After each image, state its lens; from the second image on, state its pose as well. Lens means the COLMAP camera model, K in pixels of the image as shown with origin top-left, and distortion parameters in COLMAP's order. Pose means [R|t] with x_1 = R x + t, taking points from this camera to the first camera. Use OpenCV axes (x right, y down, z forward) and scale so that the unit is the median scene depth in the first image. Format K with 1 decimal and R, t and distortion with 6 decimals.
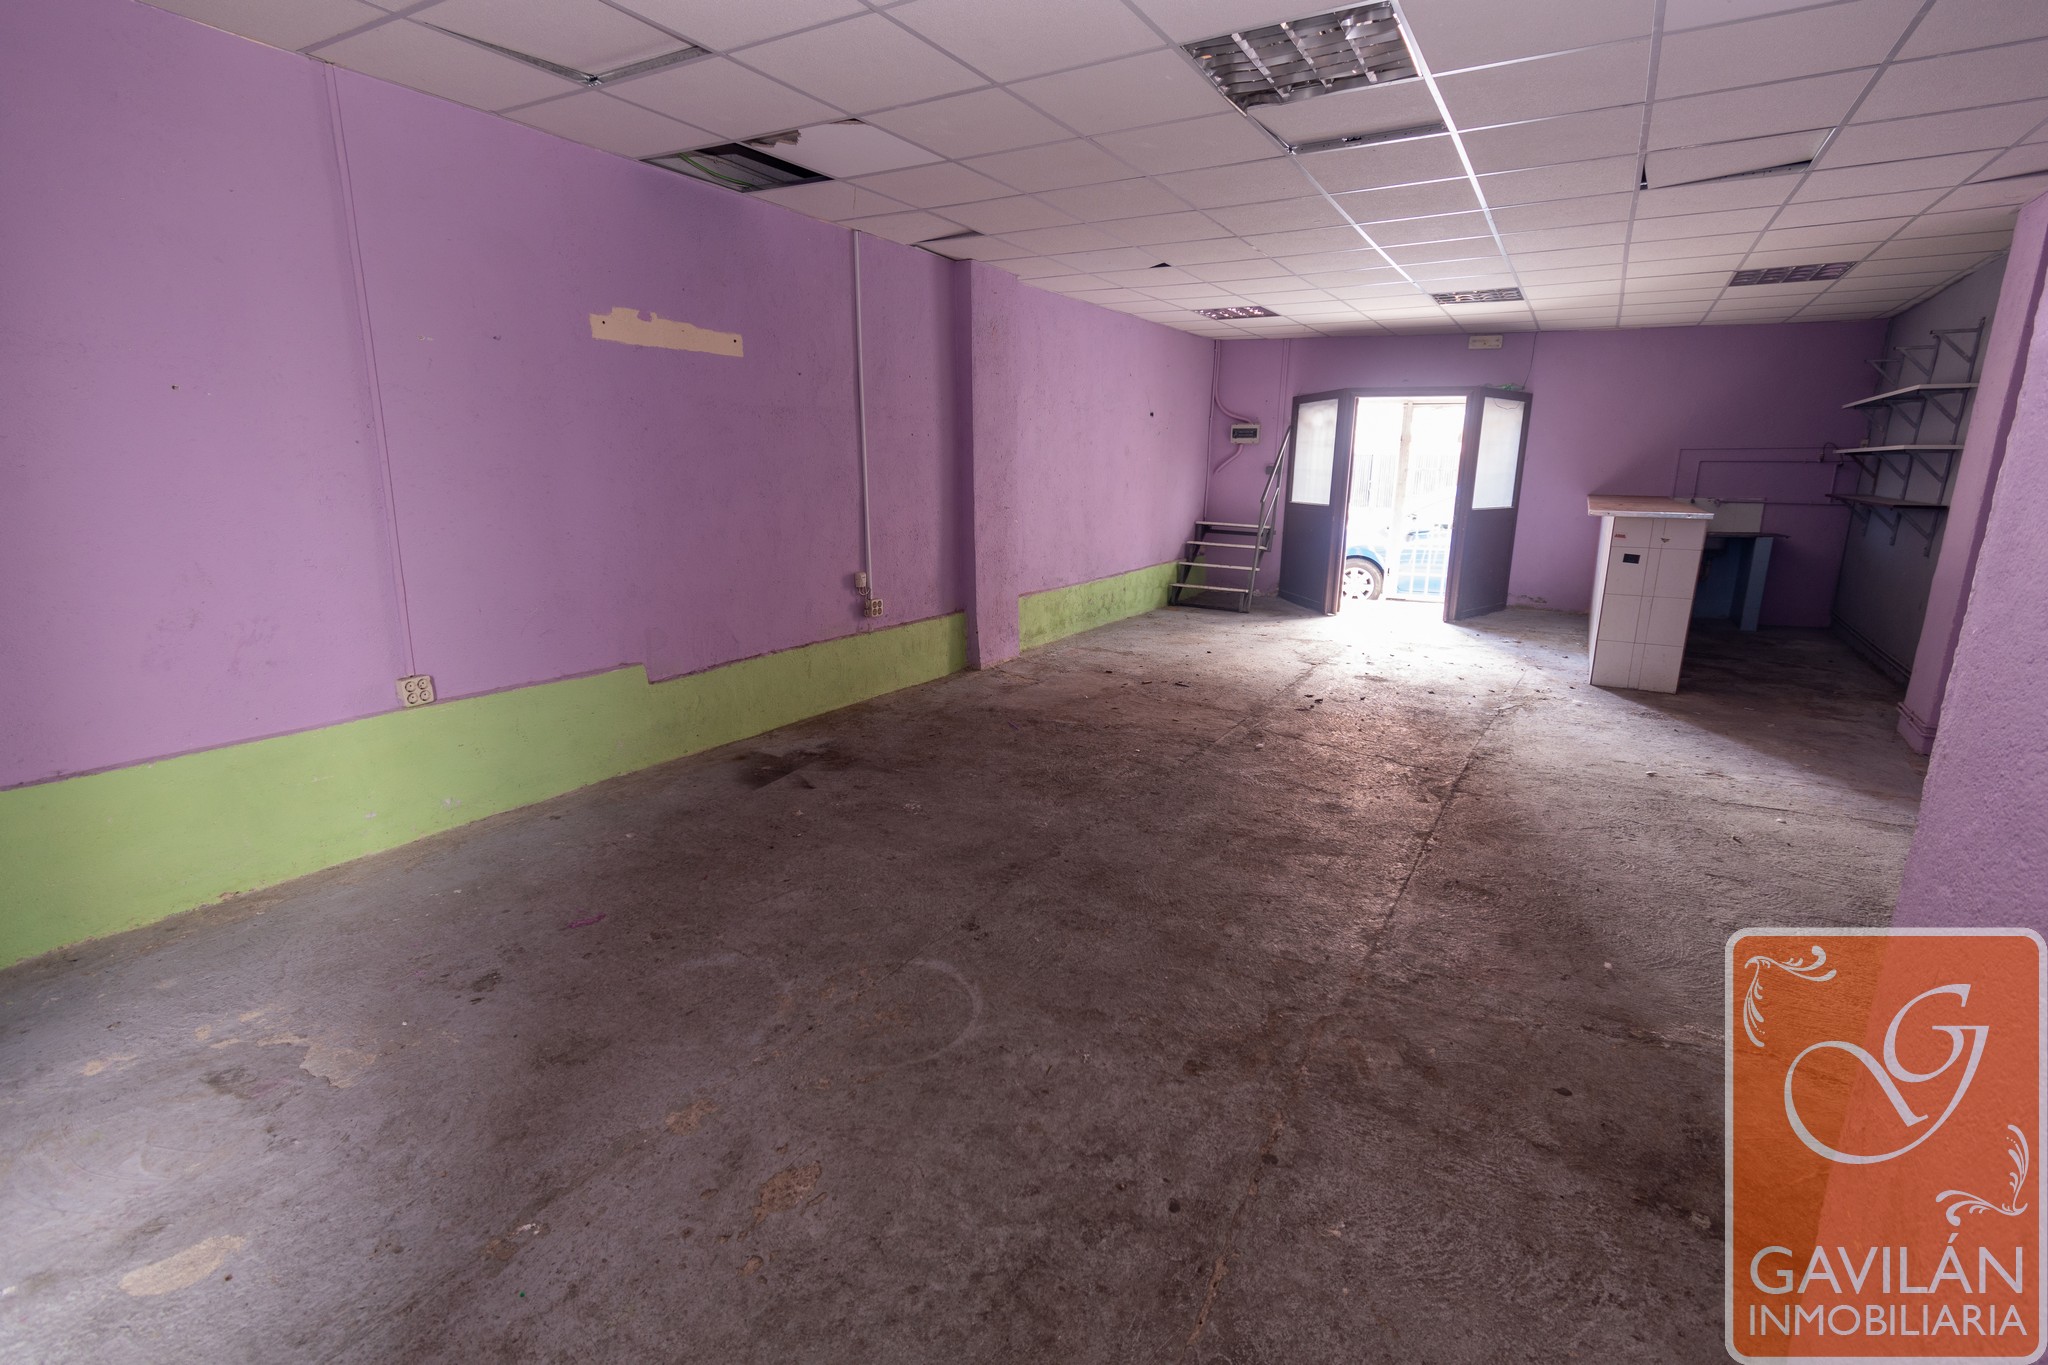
lens RADIAL K [[939.6, 0, 1024.0], [0, 939.6, 682.5], [0, 0, 1]] dist [0.002466, 0.000707]
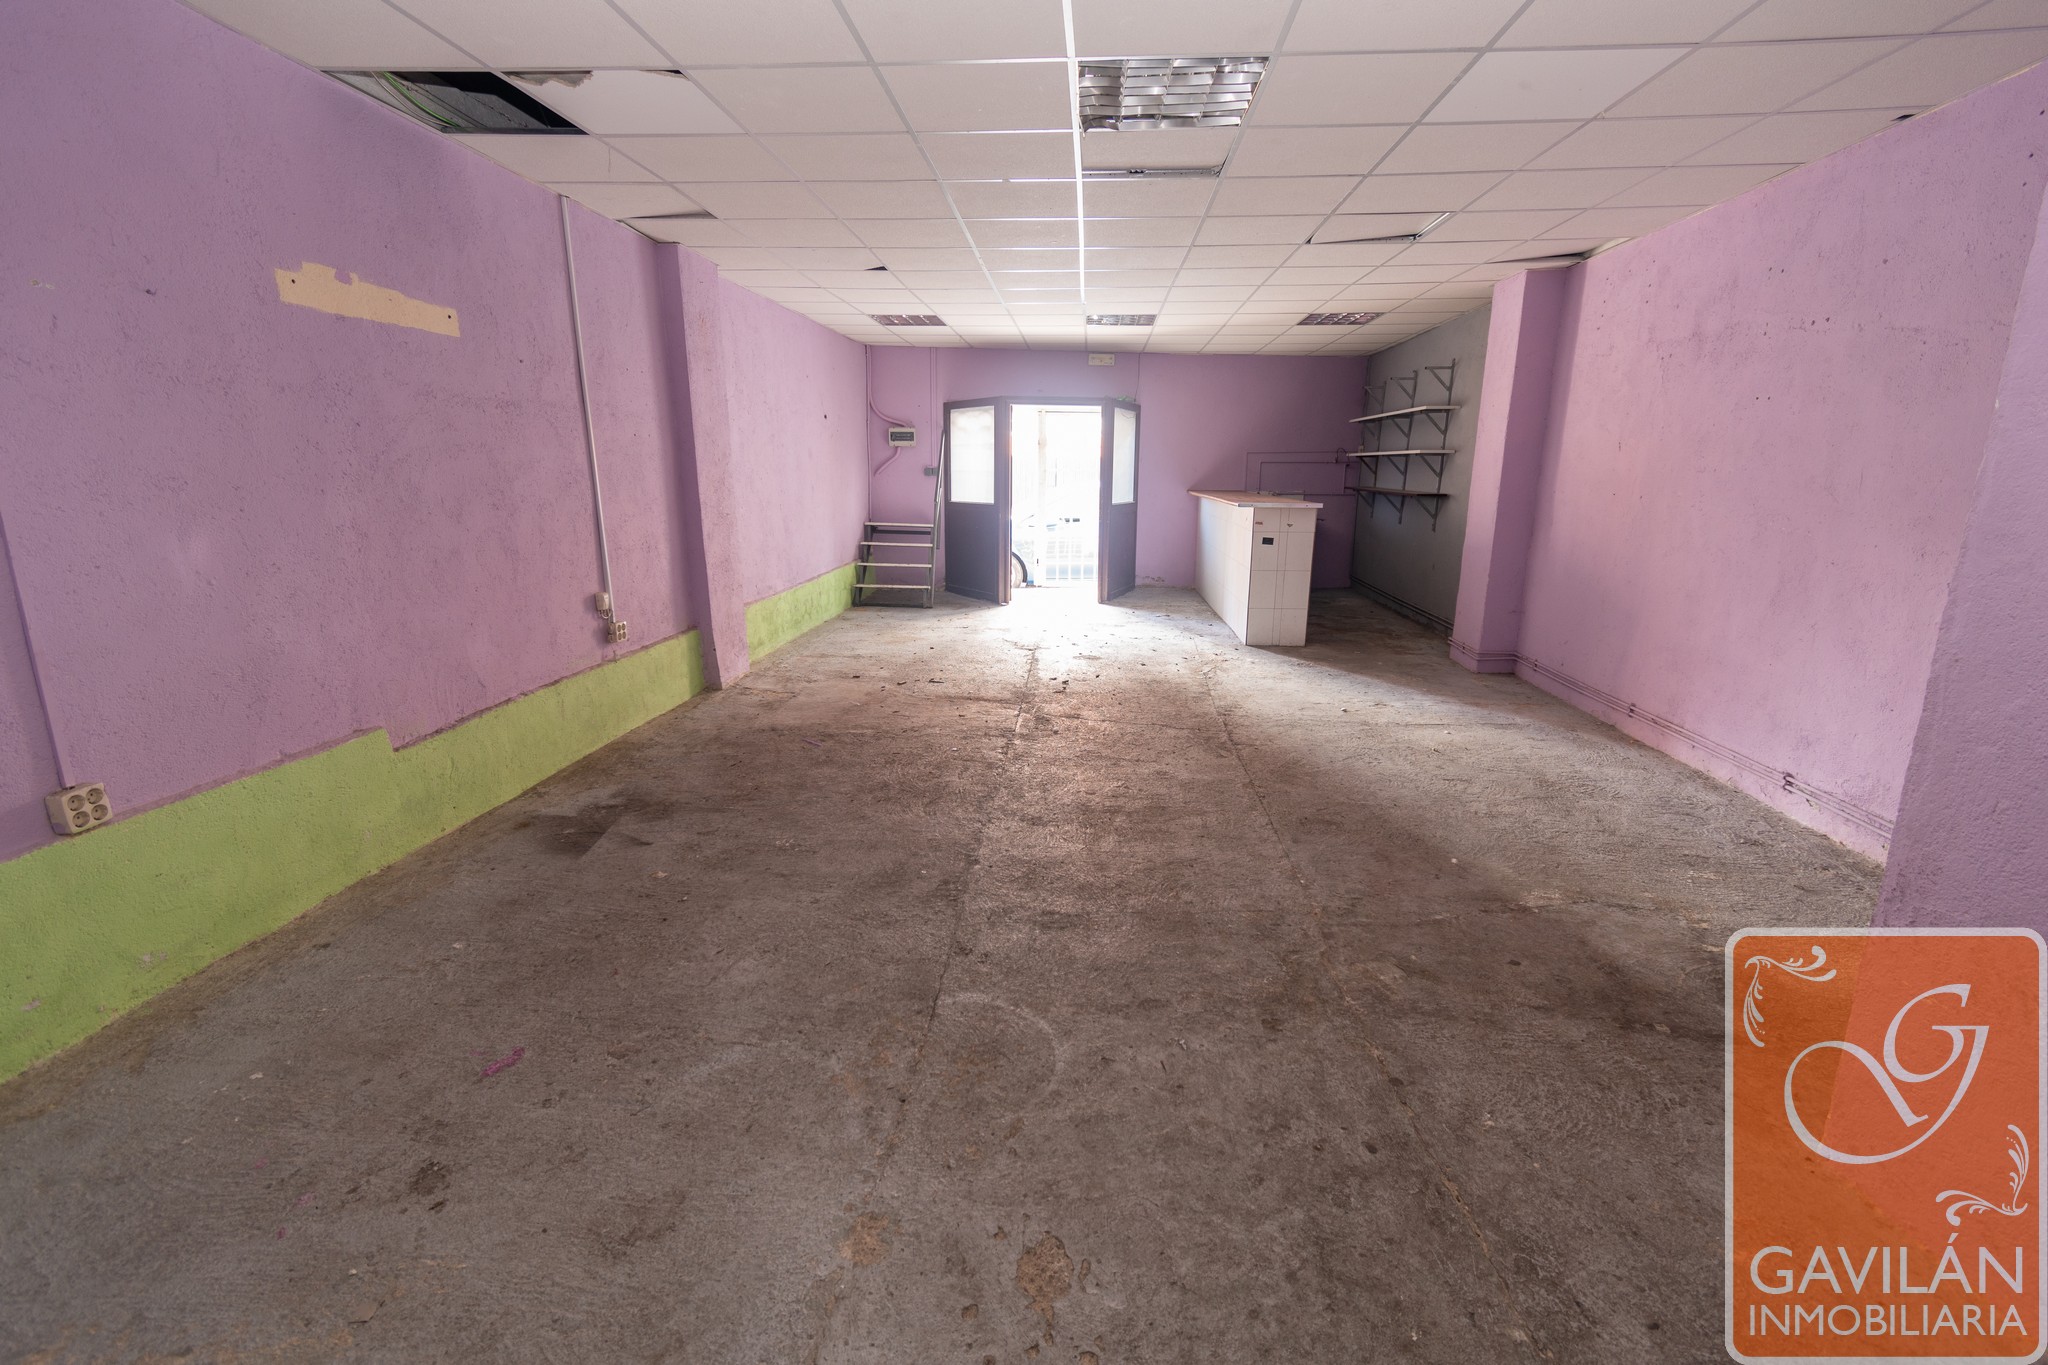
lens RADIAL K [[907.9, 0, 1024.0], [0, 907.9, 682.5], [0, 0, 1]] dist [0.004191, -0.000684]
pose [[0.893629, -0.108666, 0.435452, -0.223441], [0.106125, 0.993893, 0.030235, -0.020299], [-0.436078, 0.019193, 0.899704, 0.080167]]
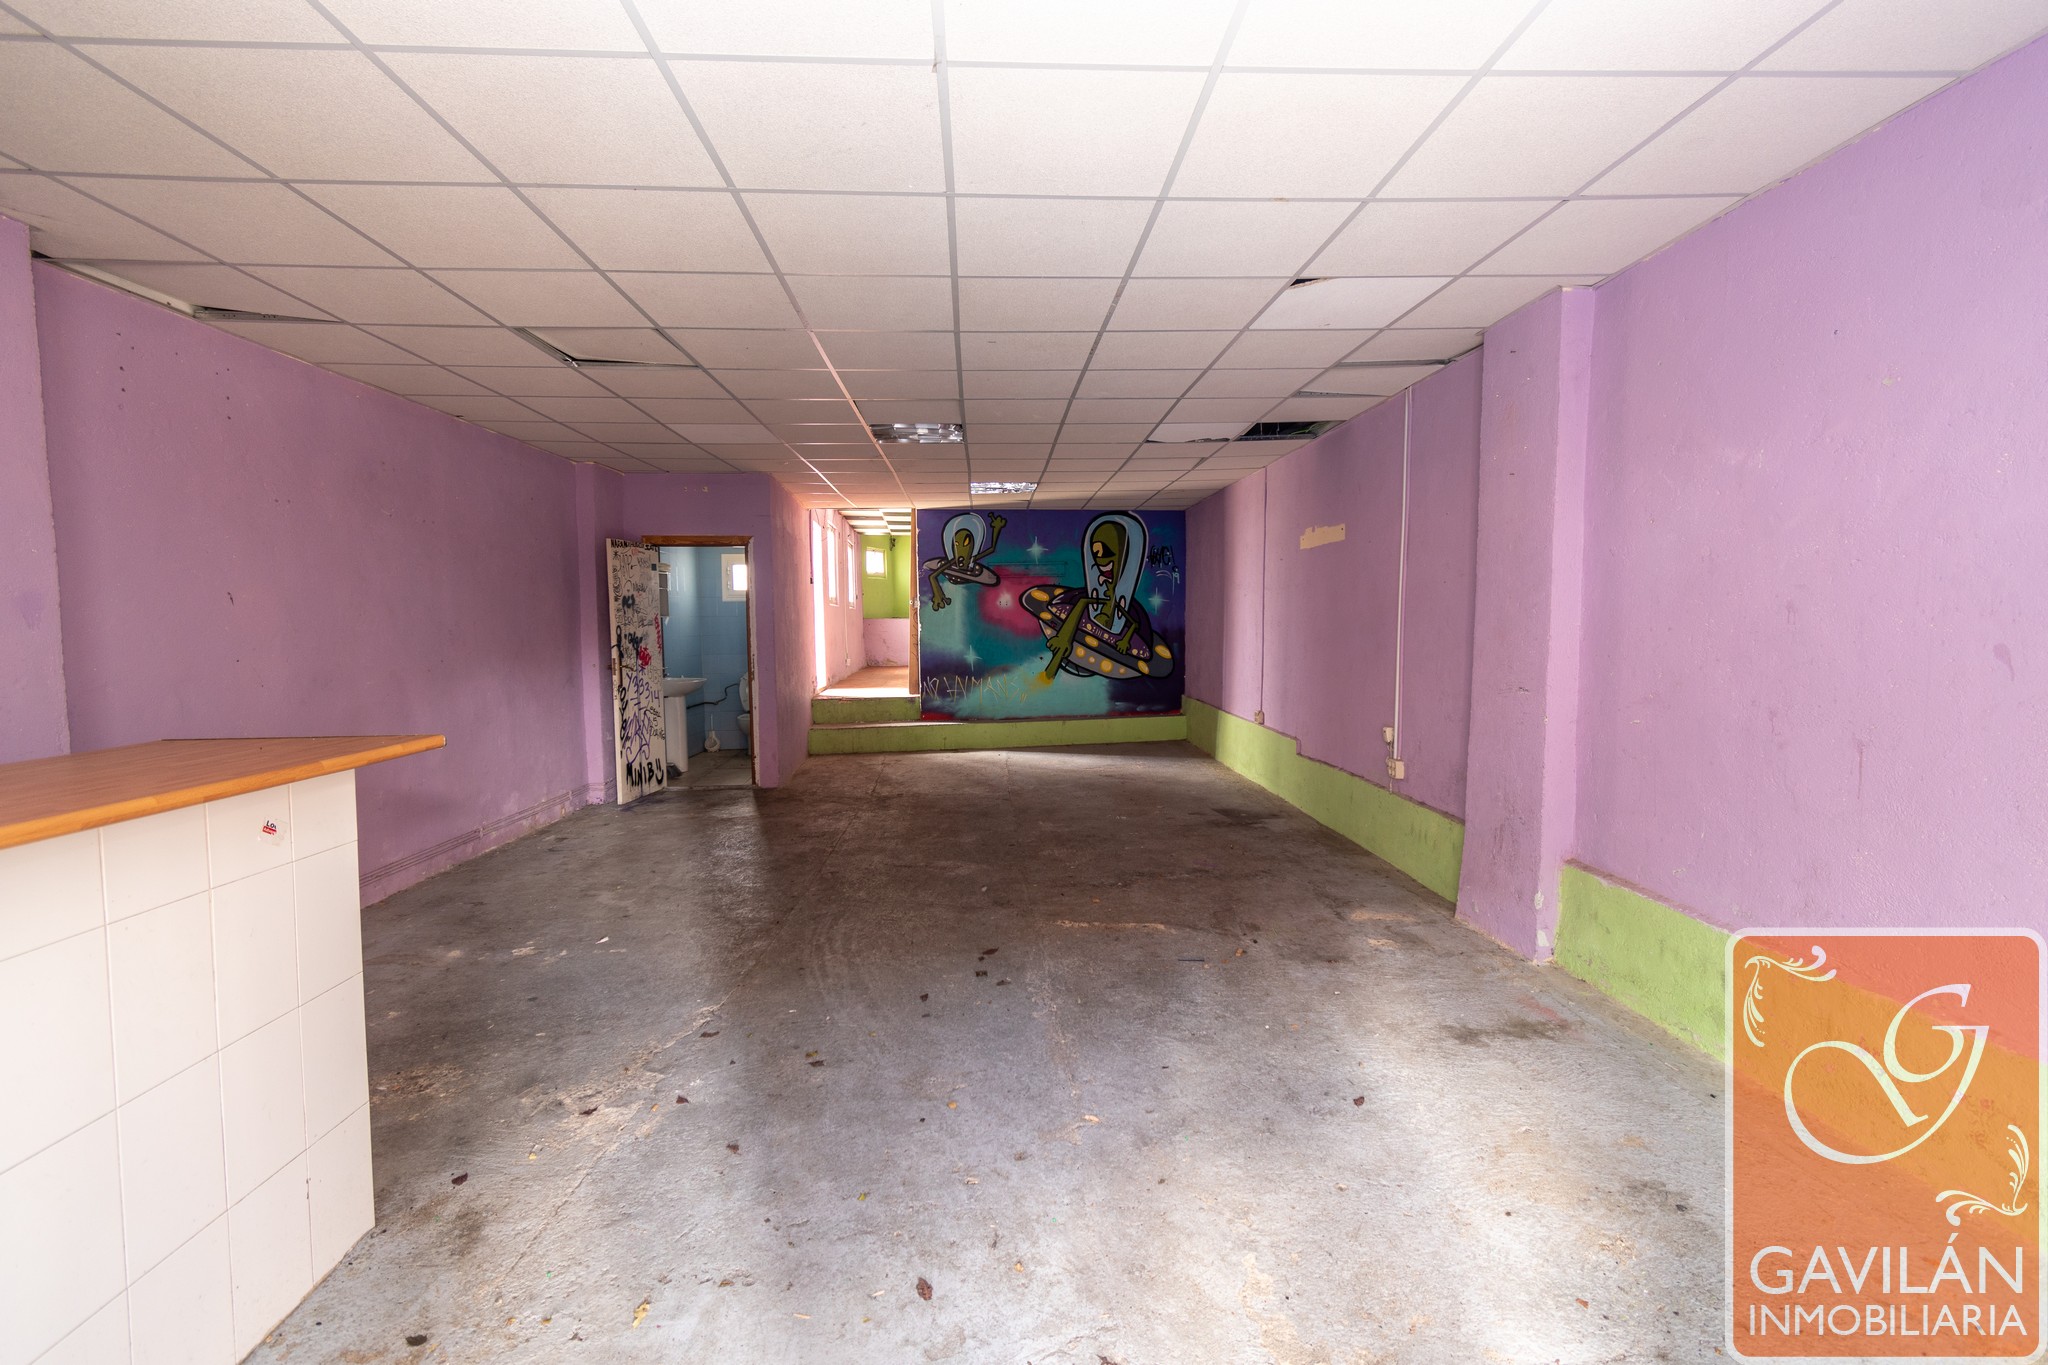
lens RADIAL K [[907.9, 0, 1024.0], [0, 907.9, 682.5], [0, 0, 1]] dist [0.004191, -0.000684]
pose [[-0.833299, 0.038859, -0.551455, 0.735309], [-0.122071, 0.959970, 0.252105, -0.393532], [0.539177, 0.277395, -0.795198, 1.711966]]
